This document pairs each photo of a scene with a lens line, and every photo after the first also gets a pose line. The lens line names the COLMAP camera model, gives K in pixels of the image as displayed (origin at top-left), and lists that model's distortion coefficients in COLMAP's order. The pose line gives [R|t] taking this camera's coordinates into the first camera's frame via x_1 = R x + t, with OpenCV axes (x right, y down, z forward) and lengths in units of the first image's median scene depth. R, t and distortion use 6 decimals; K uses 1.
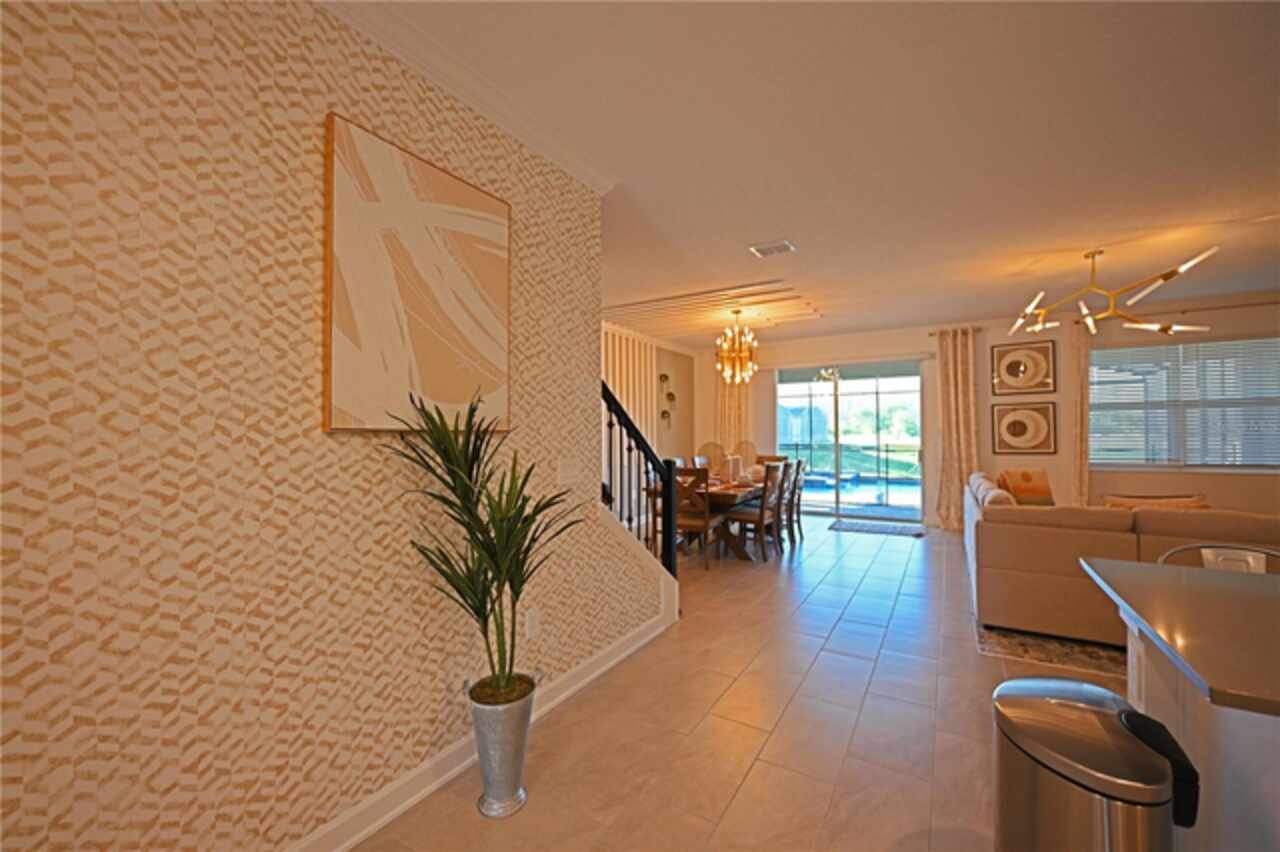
lens RADIAL K [[507.2, 0, 637.9], [0, 507.2, 429.6], [0, 0, 1]] dist [-0.000063, -0.000029]
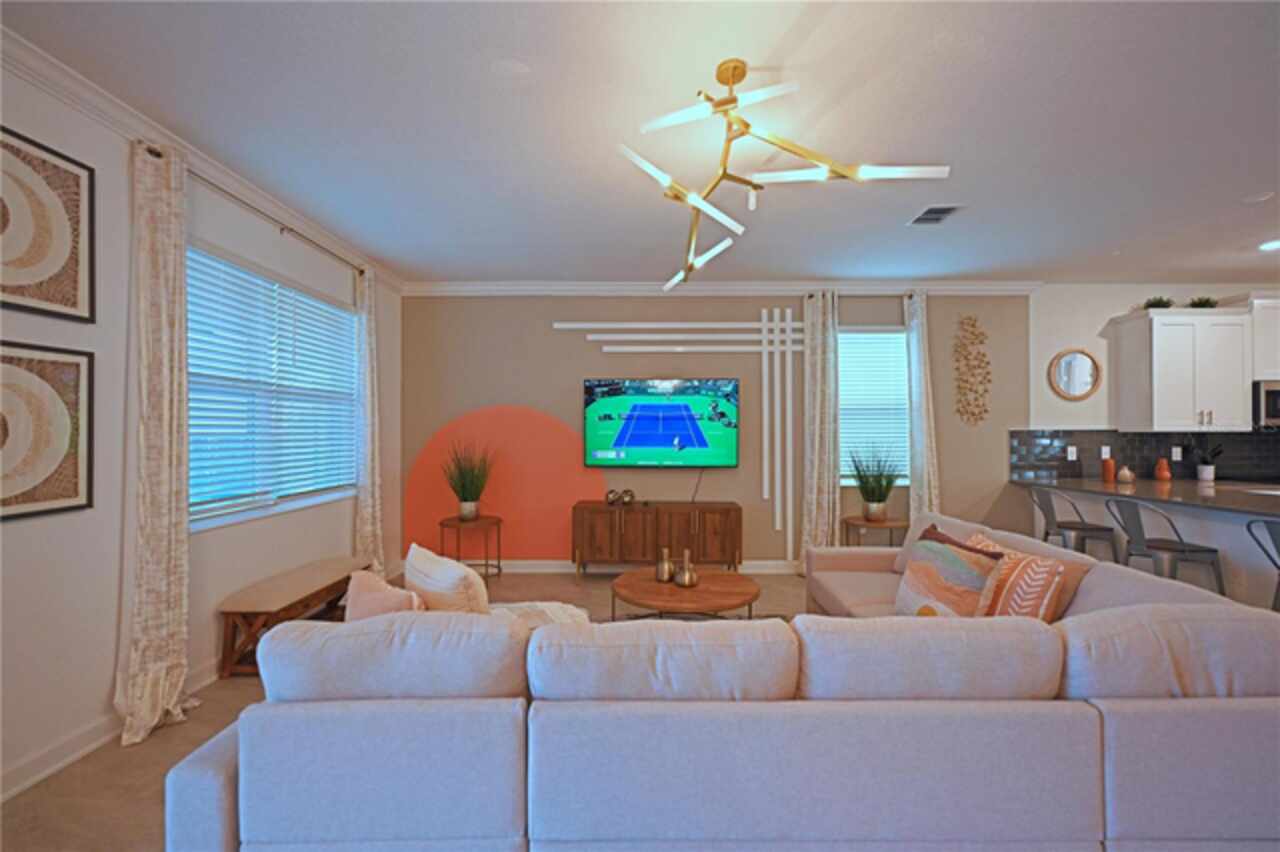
lens RADIAL K [[508.7, 0, 638.3], [0, 508.7, 428.1], [0, 0, 1]] dist [0.000822, 0.000170]
pose [[-0.520099, 0.017438, 0.853928, 0.372797], [0.000760, 0.999801, -0.019954, 0.002036], [-0.854105, -0.009729, -0.520009, 0.918937]]
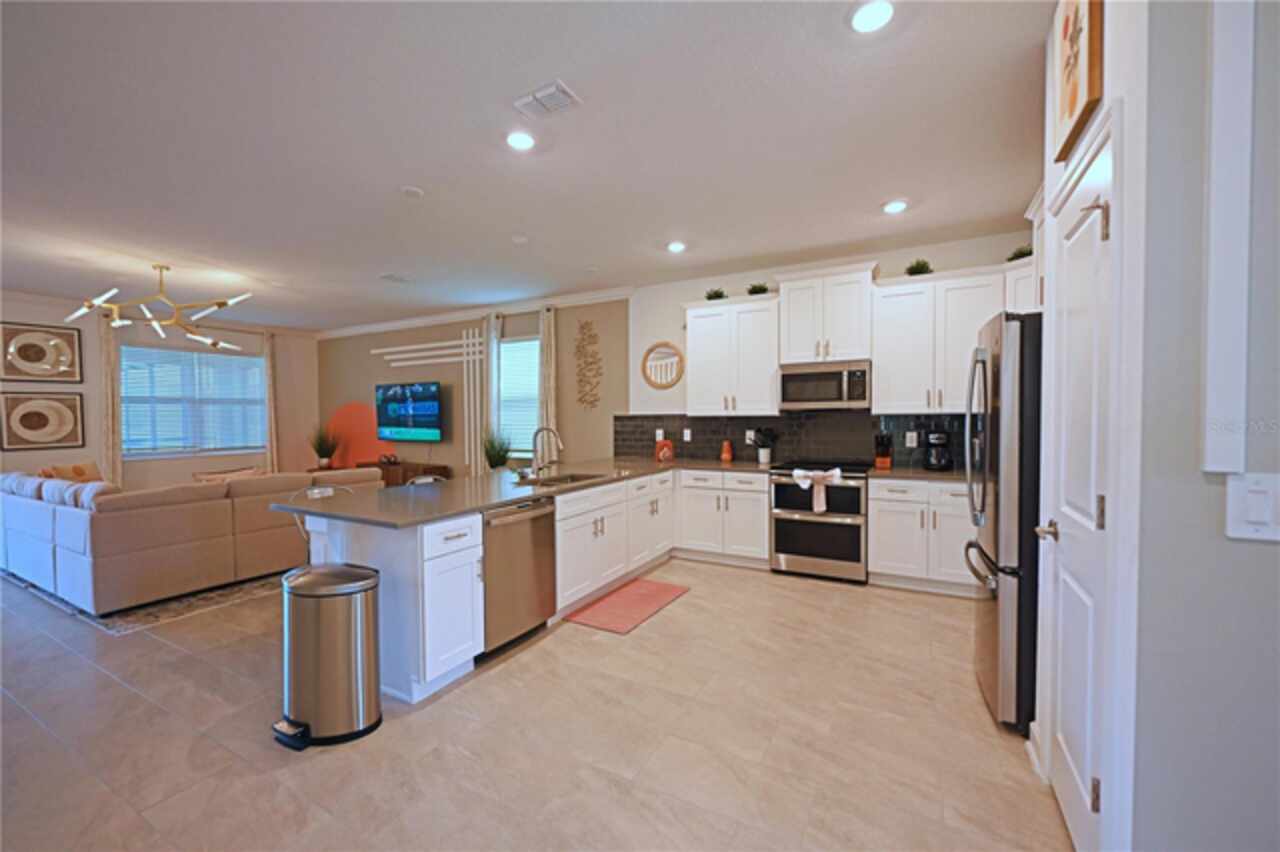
lens RADIAL K [[507.2, 0, 637.9], [0, 507.2, 429.6], [0, 0, 1]] dist [-0.000063, -0.000029]
pose [[-0.047981, -0.017144, 0.998701, -0.204923], [0.001599, 0.999850, 0.017240, 0.000124], [-0.998847, 0.002424, -0.047946, -0.010557]]
